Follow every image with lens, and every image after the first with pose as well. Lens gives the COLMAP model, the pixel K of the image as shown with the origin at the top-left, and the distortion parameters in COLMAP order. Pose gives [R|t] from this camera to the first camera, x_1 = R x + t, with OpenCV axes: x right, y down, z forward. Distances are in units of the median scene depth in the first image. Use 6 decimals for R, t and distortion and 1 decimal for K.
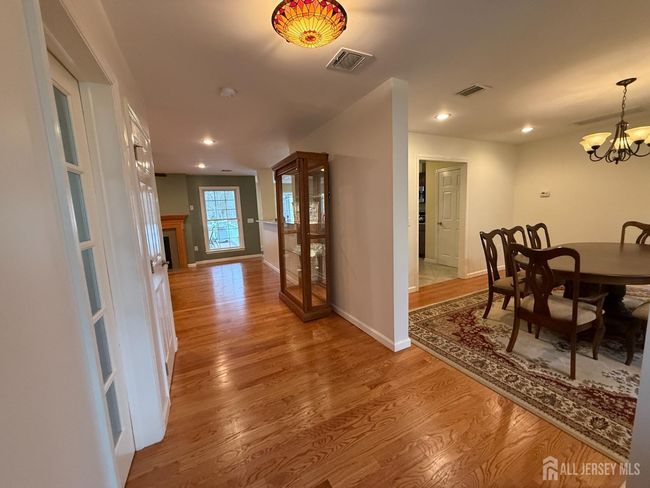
lens RADIAL K [[258.3, 0, 324.5], [0, 258.3, 243.9], [0, 0, 1]] dist [0.001285, -0.000448]
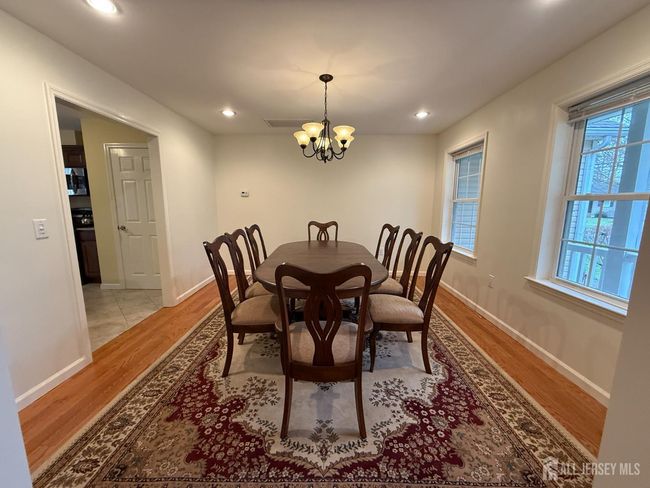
lens RADIAL K [[258.3, 0, 325.1], [0, 258.3, 243.5], [0, 0, 1]] dist [0.001285, -0.000448]
pose [[0.463339, -0.090189, 0.881580, 0.173588], [0.095066, 0.994126, 0.051739, -0.041186], [-0.881067, 0.059836, 0.469191, 0.400485]]
